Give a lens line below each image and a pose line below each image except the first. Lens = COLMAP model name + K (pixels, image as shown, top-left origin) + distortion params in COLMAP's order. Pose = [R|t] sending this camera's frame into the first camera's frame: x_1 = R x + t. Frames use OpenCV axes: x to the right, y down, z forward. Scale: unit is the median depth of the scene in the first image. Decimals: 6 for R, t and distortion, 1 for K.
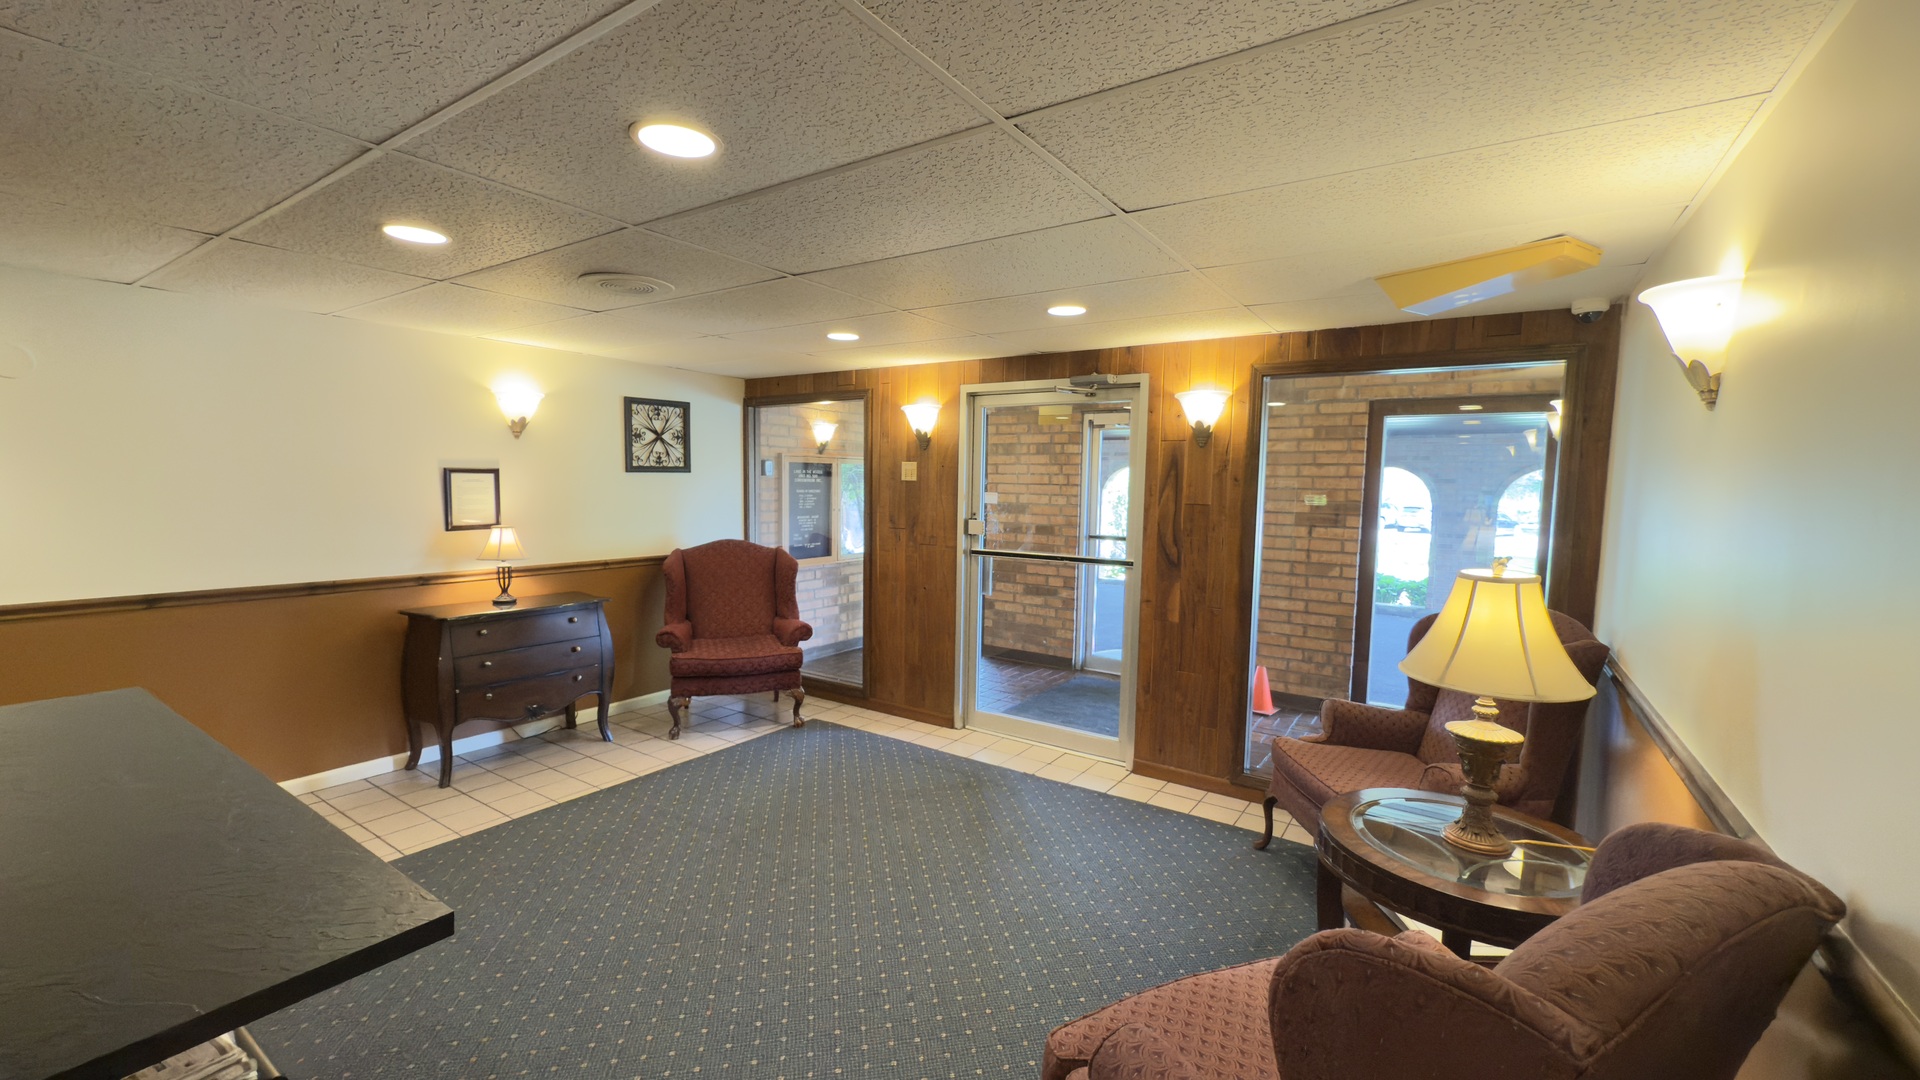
lens RADIAL K [[767.8, 0, 960.0], [0, 767.8, 540.0], [0, 0, 1]] dist [0.006667, 0.000175]
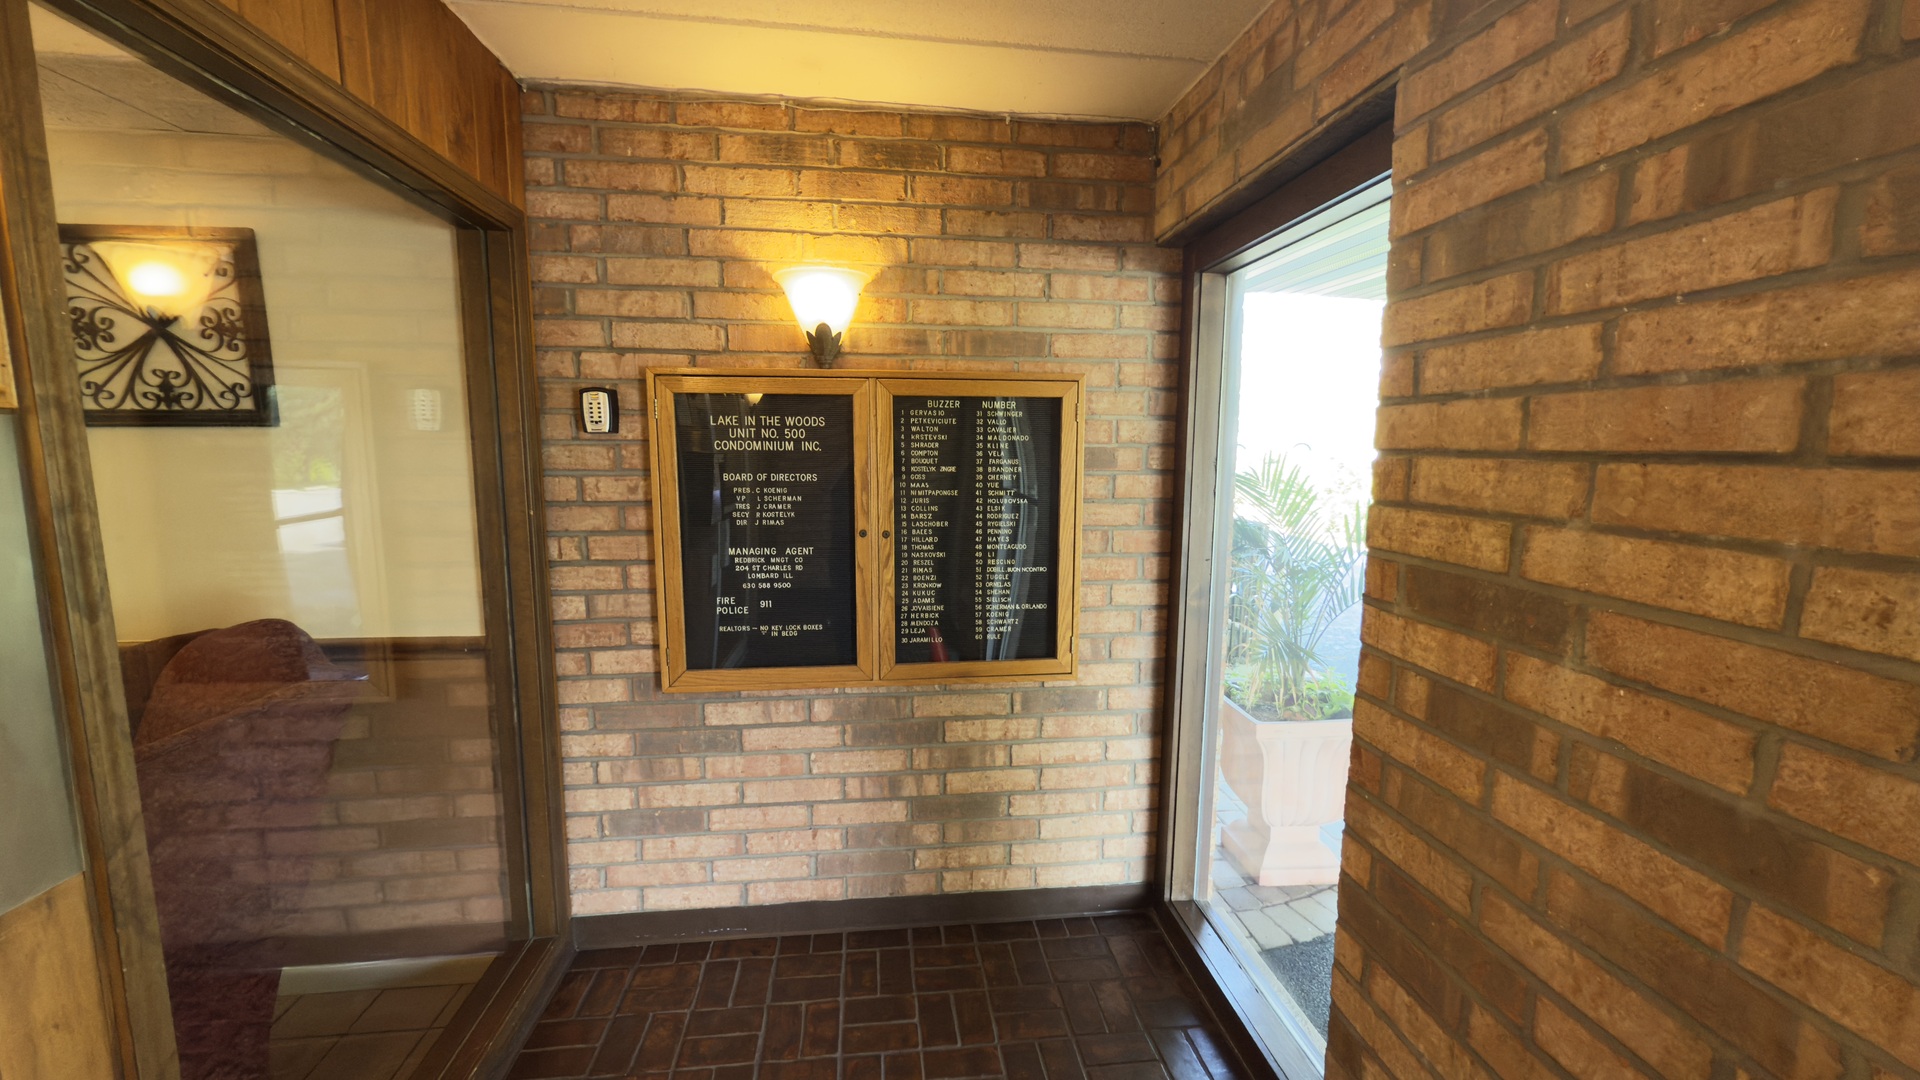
lens RADIAL K [[767.8, 0, 960.0], [0, 767.8, 540.0], [0, 0, 1]] dist [0.006667, 0.000175]
pose [[0.658259, 0.082628, -0.748243, 0.149709], [-0.051389, 0.996571, 0.064842, -0.076854], [0.751035, -0.004231, 0.660249, 1.034004]]
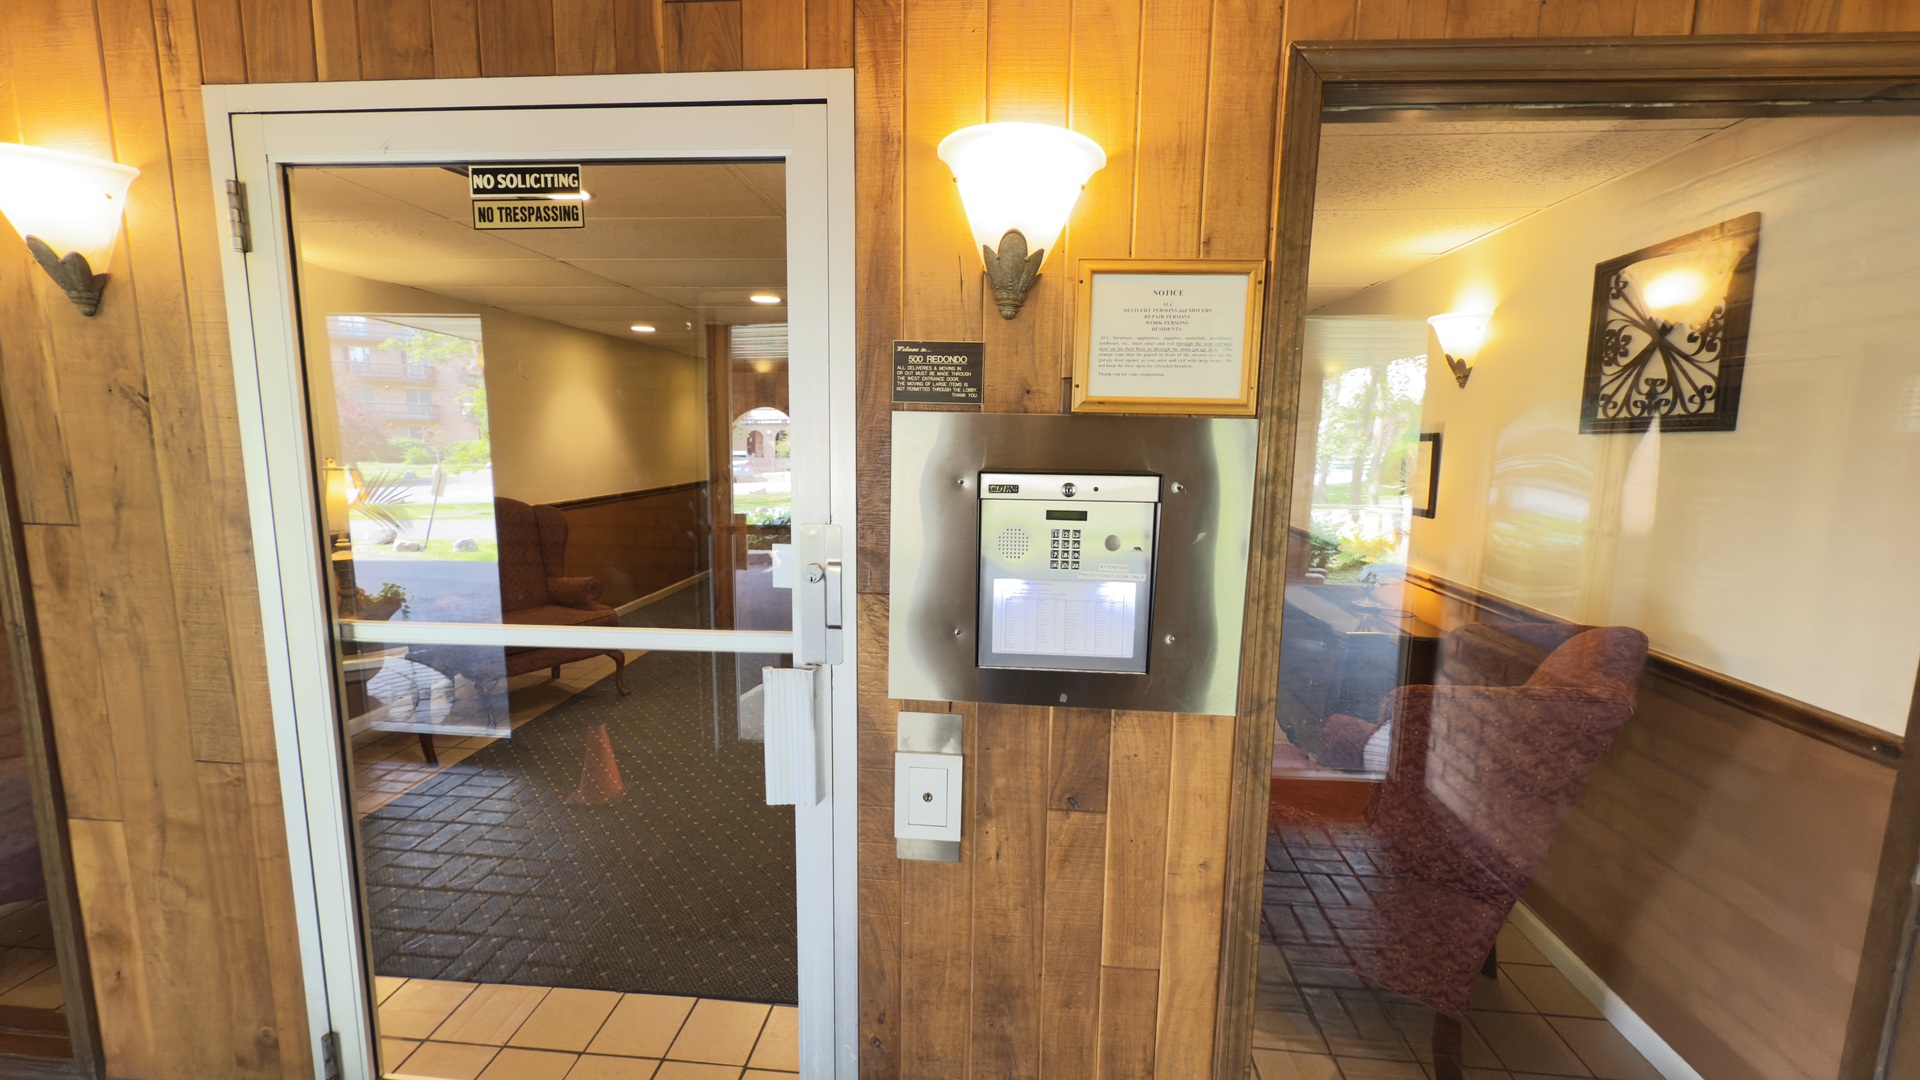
lens RADIAL K [[767.8, 0, 960.0], [0, 767.8, 540.0], [0, 0, 1]] dist [0.006667, 0.000175]
pose [[-0.872014, 0.033722, -0.488317, 0.106770], [-0.069380, 0.979036, 0.191506, -0.085171], [0.484538, 0.200876, -0.851394, 1.169772]]
